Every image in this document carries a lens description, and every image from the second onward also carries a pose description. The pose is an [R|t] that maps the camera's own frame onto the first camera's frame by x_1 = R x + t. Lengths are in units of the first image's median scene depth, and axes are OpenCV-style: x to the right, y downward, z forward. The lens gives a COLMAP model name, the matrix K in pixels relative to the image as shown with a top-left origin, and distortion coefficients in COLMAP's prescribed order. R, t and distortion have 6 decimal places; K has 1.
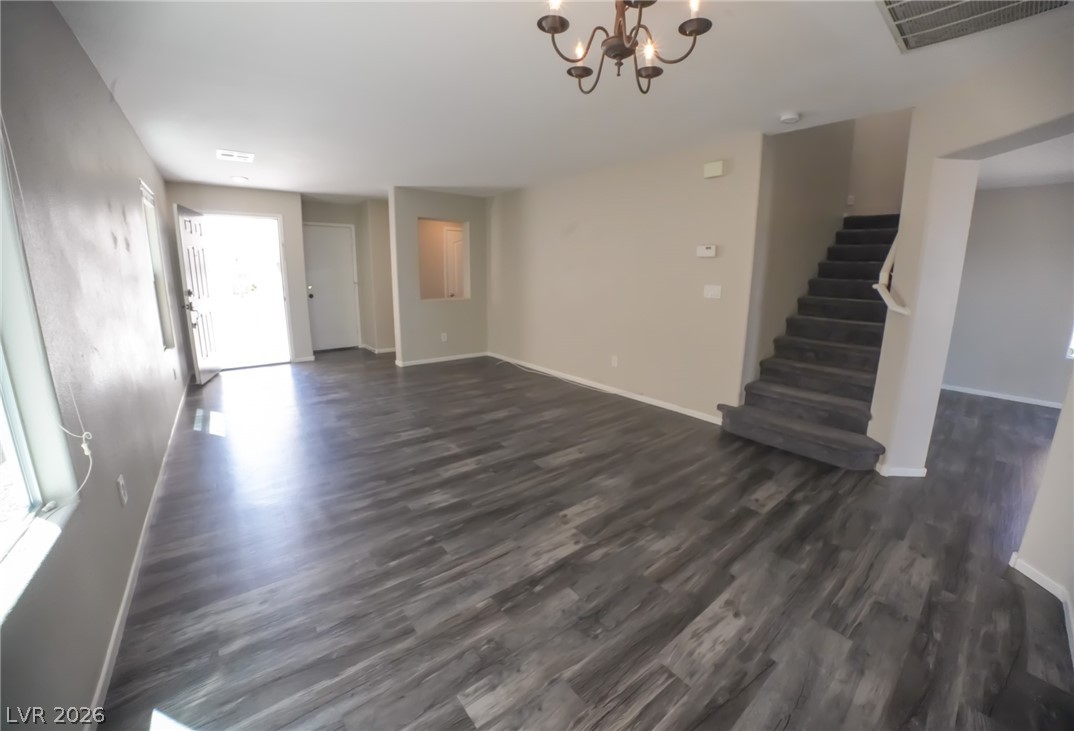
lens RADIAL K [[413.1, 0, 549.4], [0, 413.1, 354.0], [0, 0, 1]] dist [-0.088764, 0.016020]
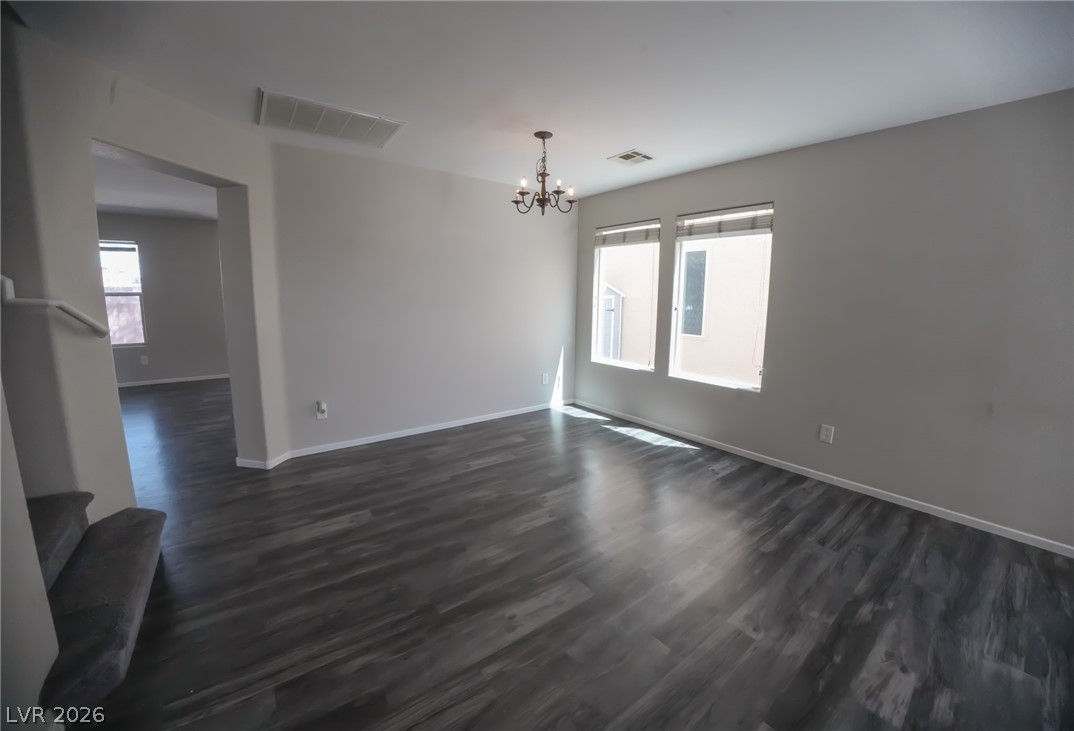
lens RADIAL K [[413.1, 0, 549.4], [0, 413.1, 354.0], [0, 0, 1]] dist [-0.088764, 0.016020]
pose [[-0.999351, -0.031992, 0.016544, 0.037606], [-0.024801, 0.944341, 0.328033, -0.363145], [-0.026118, 0.327410, -0.944521, 1.845869]]
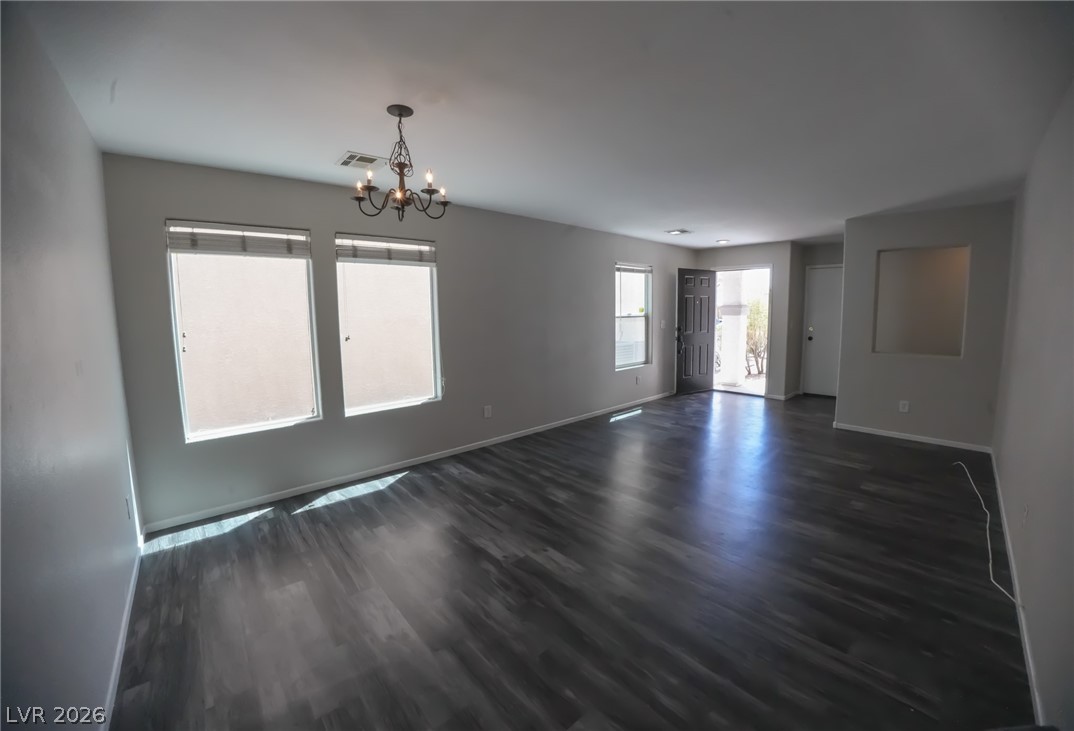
lens RADIAL K [[413.1, 0, 549.4], [0, 413.1, 354.0], [0, 0, 1]] dist [-0.088764, 0.016020]
pose [[0.055236, 0.090622, -0.994352, 1.033098], [-0.179278, 0.980588, 0.079409, -0.195642], [0.982247, 0.173880, 0.070410, 0.825197]]
